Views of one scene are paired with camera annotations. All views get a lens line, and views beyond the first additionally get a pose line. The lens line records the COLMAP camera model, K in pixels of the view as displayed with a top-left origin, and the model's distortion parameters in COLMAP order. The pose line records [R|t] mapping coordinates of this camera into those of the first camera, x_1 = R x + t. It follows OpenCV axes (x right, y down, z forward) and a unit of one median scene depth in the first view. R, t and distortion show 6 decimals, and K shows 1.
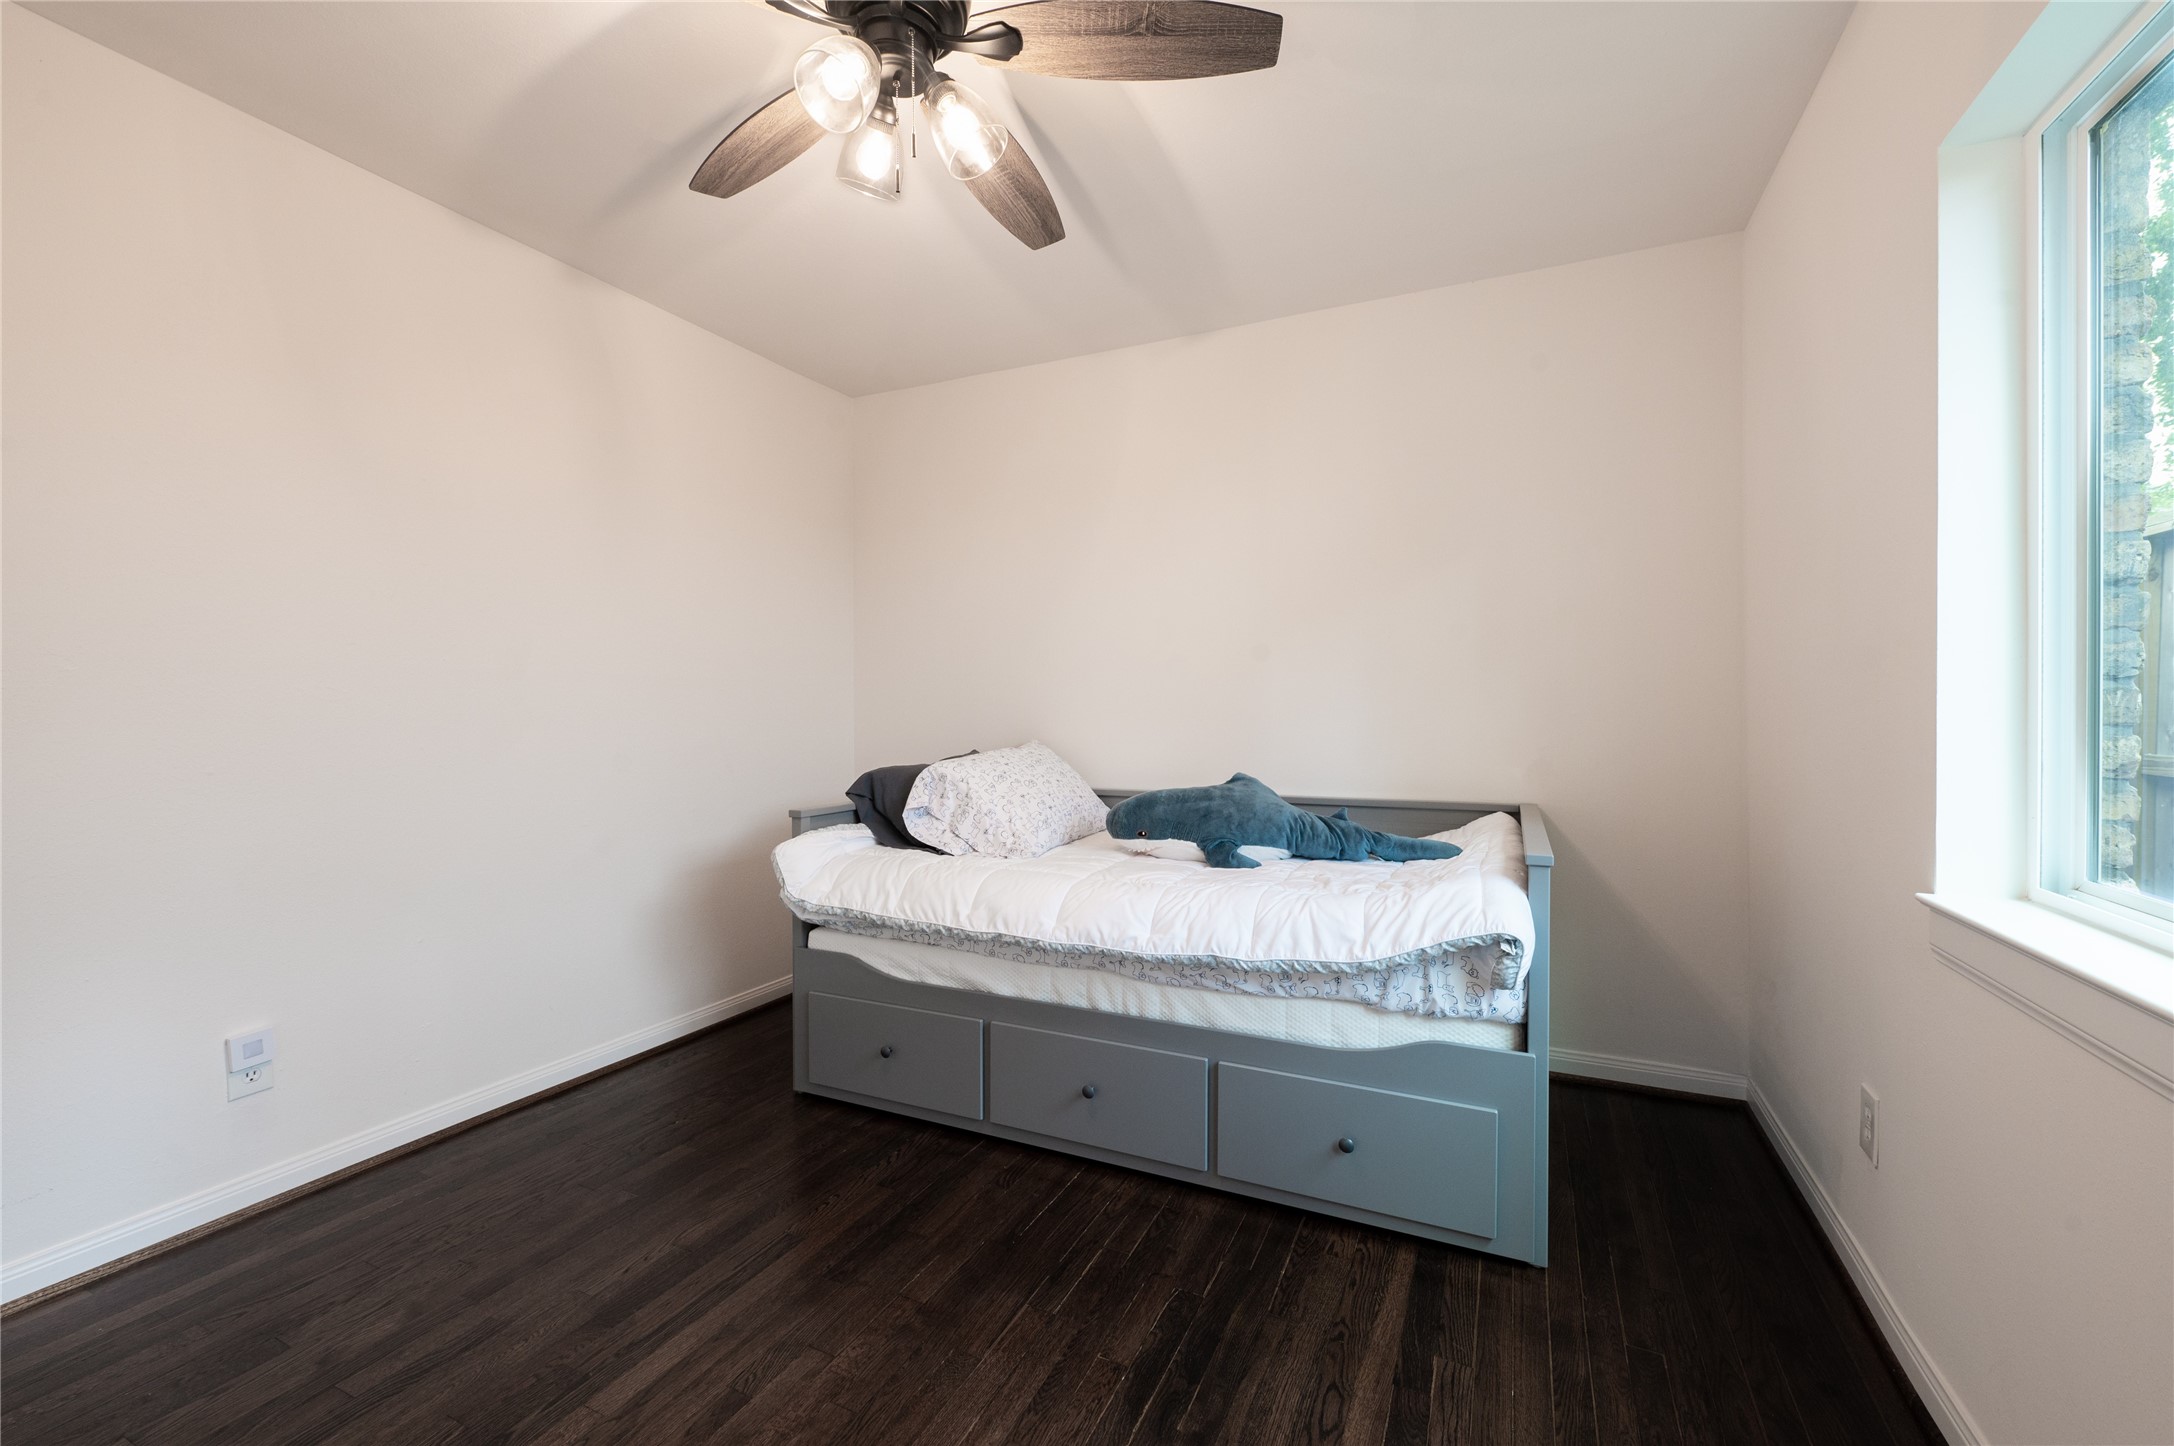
lens RADIAL K [[884.6, 0, 1090.7], [0, 884.6, 726.9], [0, 0, 1]] dist [-0.005319, -0.000568]
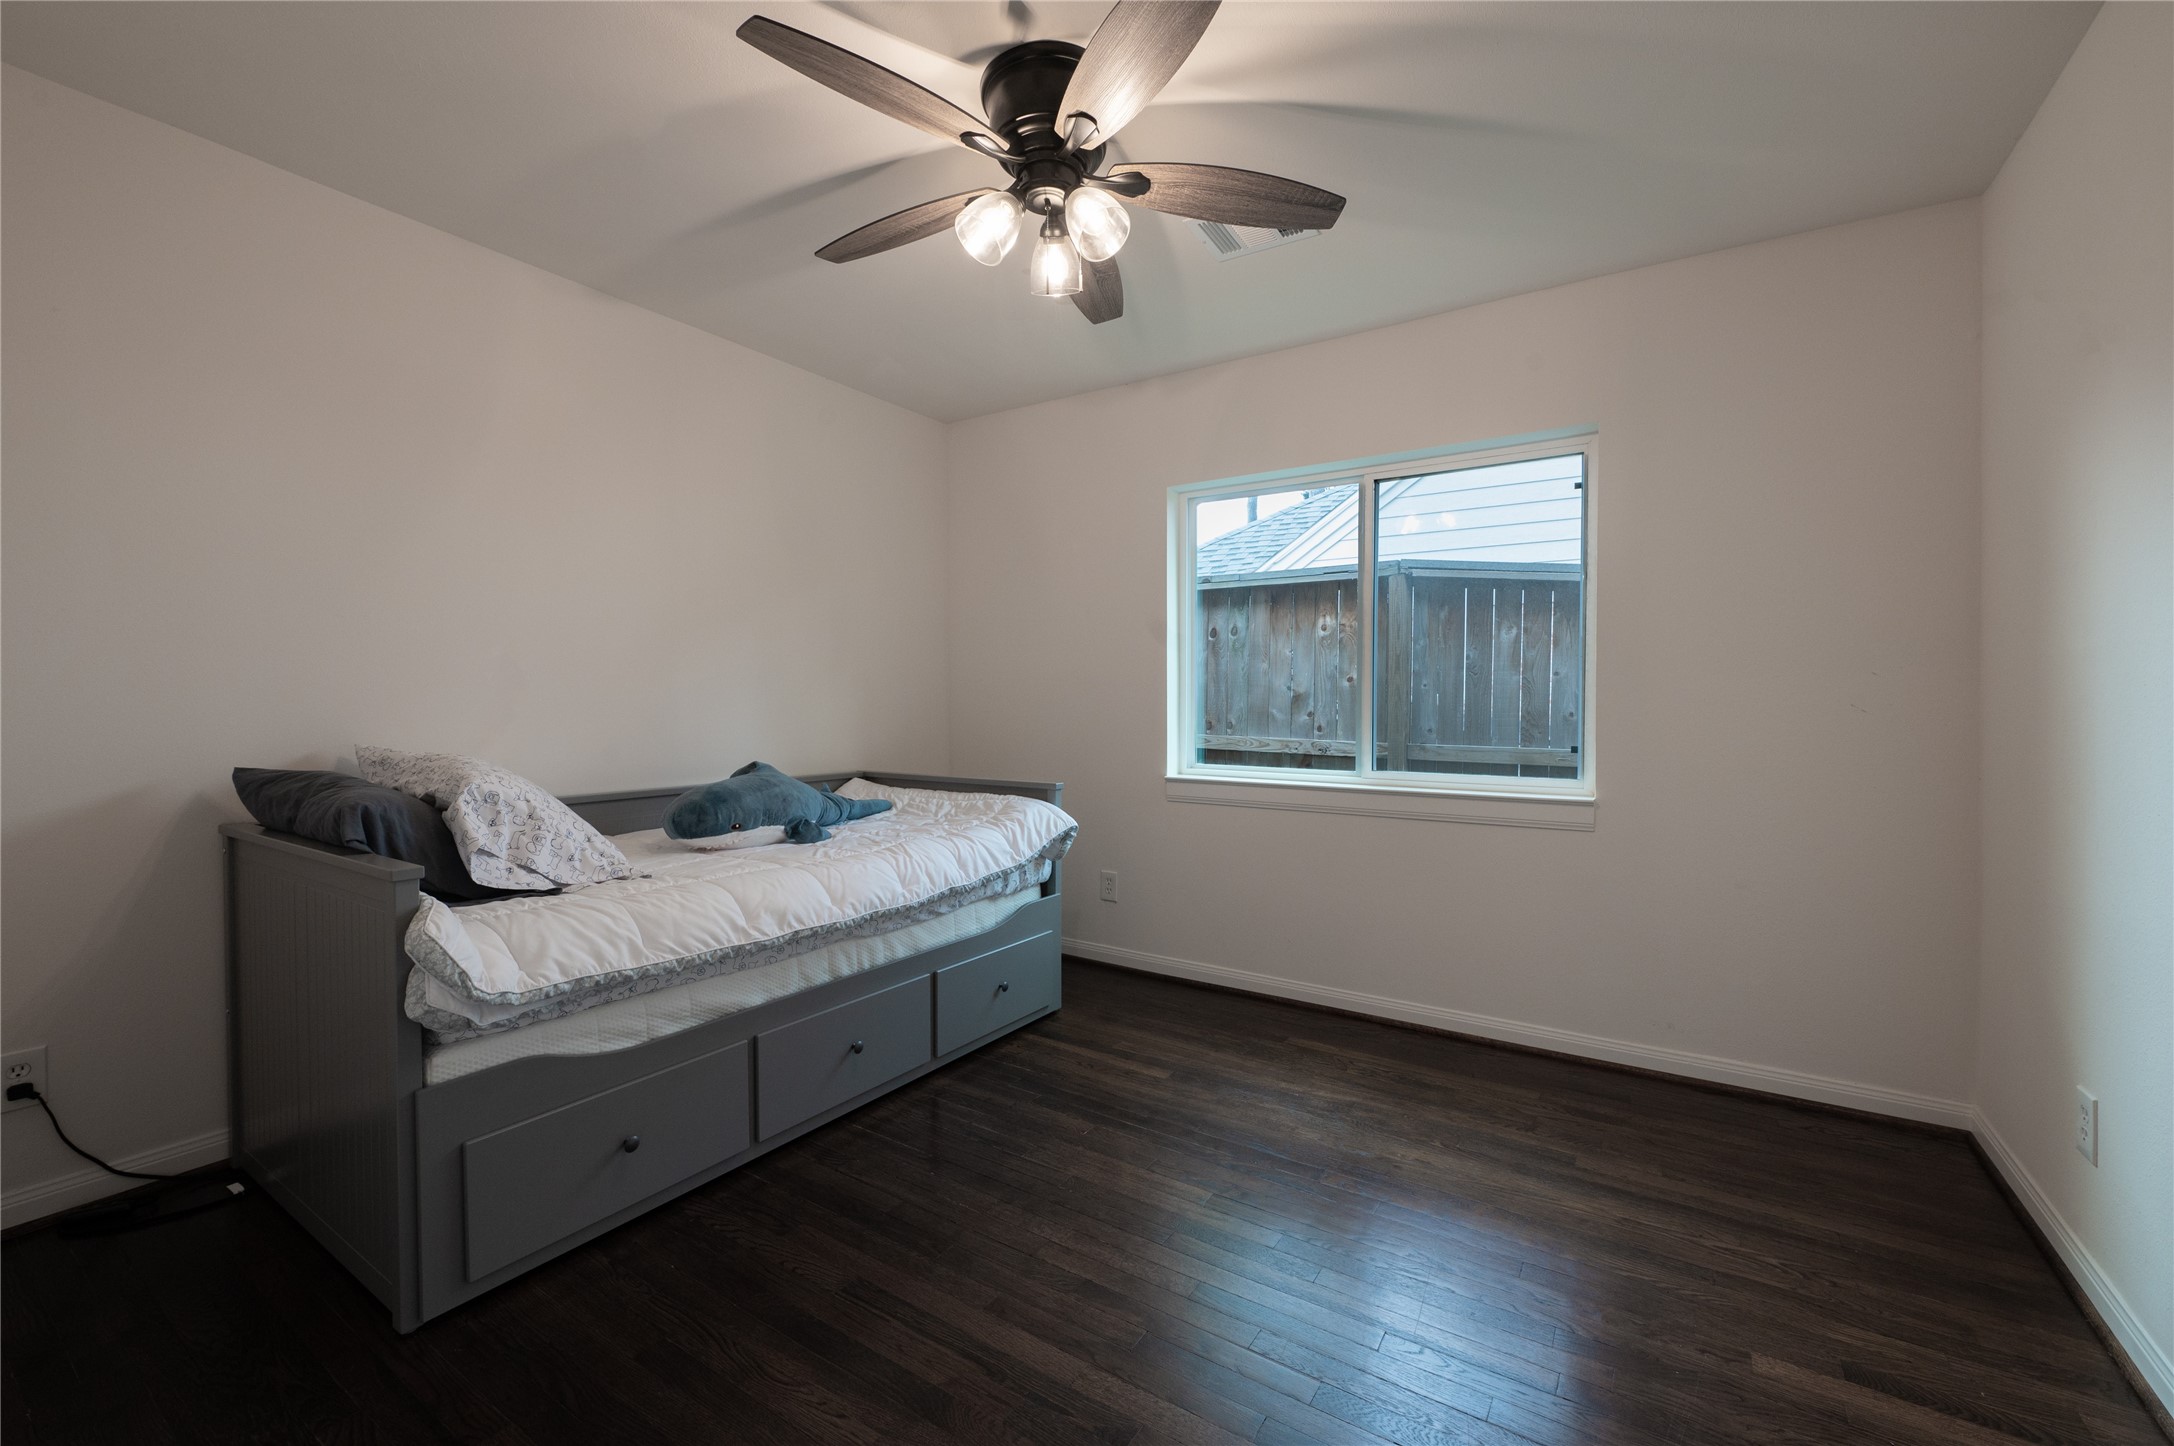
lens RADIAL K [[884.6, 0, 1080.6], [0, 884.6, 729.5], [0, 0, 1]] dist [-0.005319, -0.000568]
pose [[0.145339, -0.026368, 0.989030, -0.975387], [0.015404, 0.999584, 0.024386, -0.009089], [-0.989262, 0.011691, 0.145685, 0.516307]]
